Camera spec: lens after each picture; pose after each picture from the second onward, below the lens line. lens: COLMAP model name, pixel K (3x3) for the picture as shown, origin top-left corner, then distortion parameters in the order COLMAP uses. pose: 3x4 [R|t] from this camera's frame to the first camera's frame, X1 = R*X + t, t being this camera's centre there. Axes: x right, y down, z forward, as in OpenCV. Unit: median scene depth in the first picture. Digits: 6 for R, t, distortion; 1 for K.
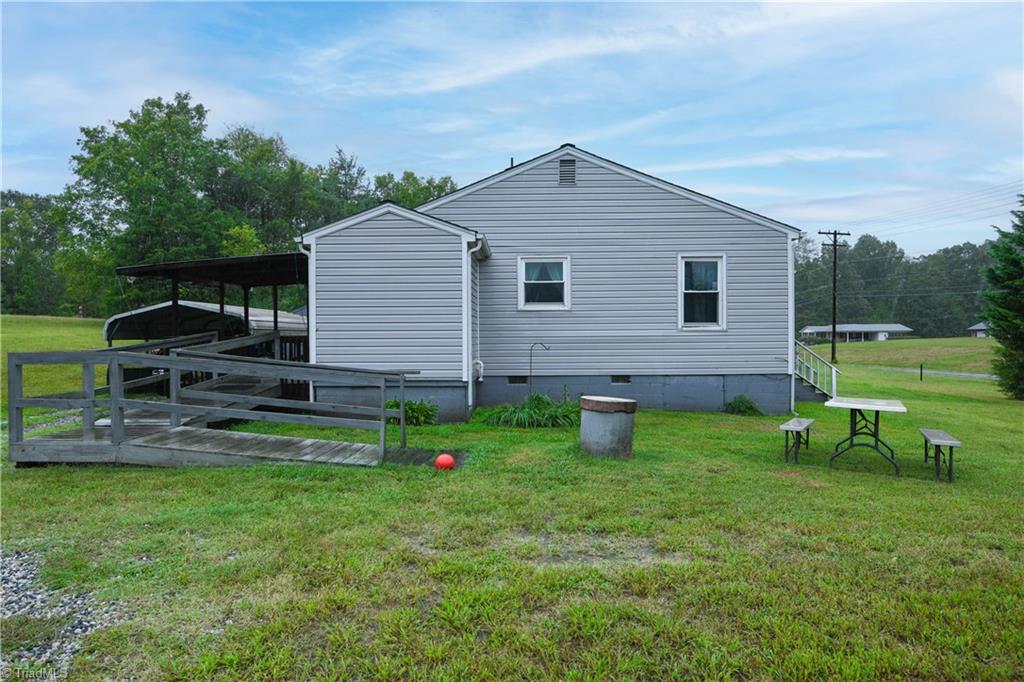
lens RADIAL K [[615.1, 0, 509.6], [0, 615.1, 342.6], [0, 0, 1]] dist [-0.019441, -0.000928]
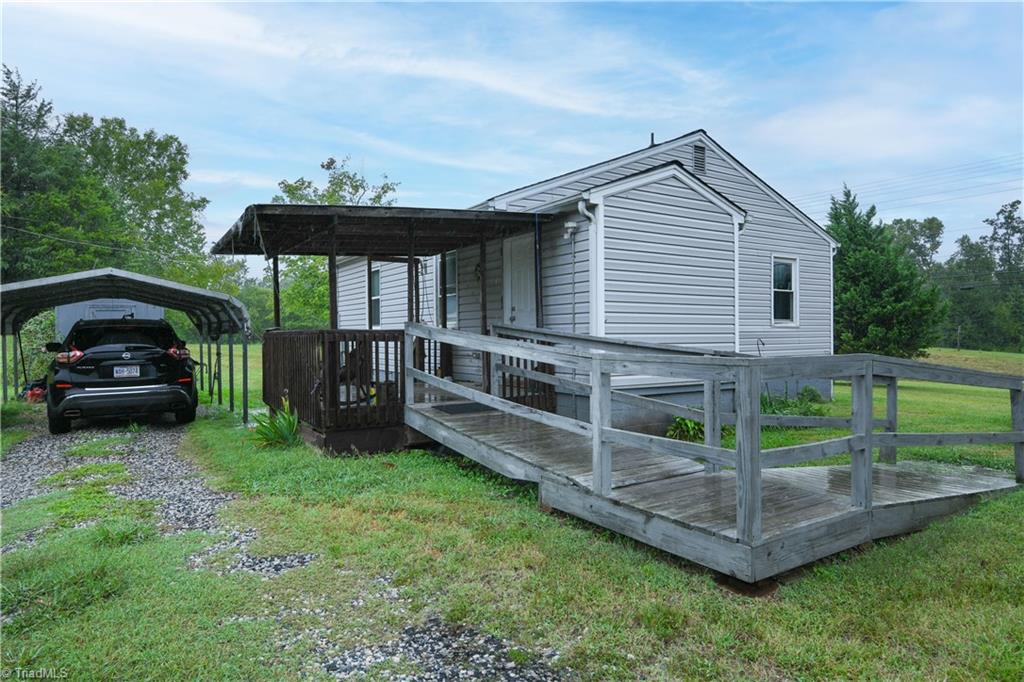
lens RADIAL K [[615.1, 0, 511.1], [0, 615.1, 338.5], [0, 0, 1]] dist [-0.019441, -0.000928]
pose [[0.828835, -0.003378, 0.559483, -0.681410], [0.005386, 0.999984, -0.001940, -0.000073], [-0.559468, 0.004621, 0.828839, 0.378733]]
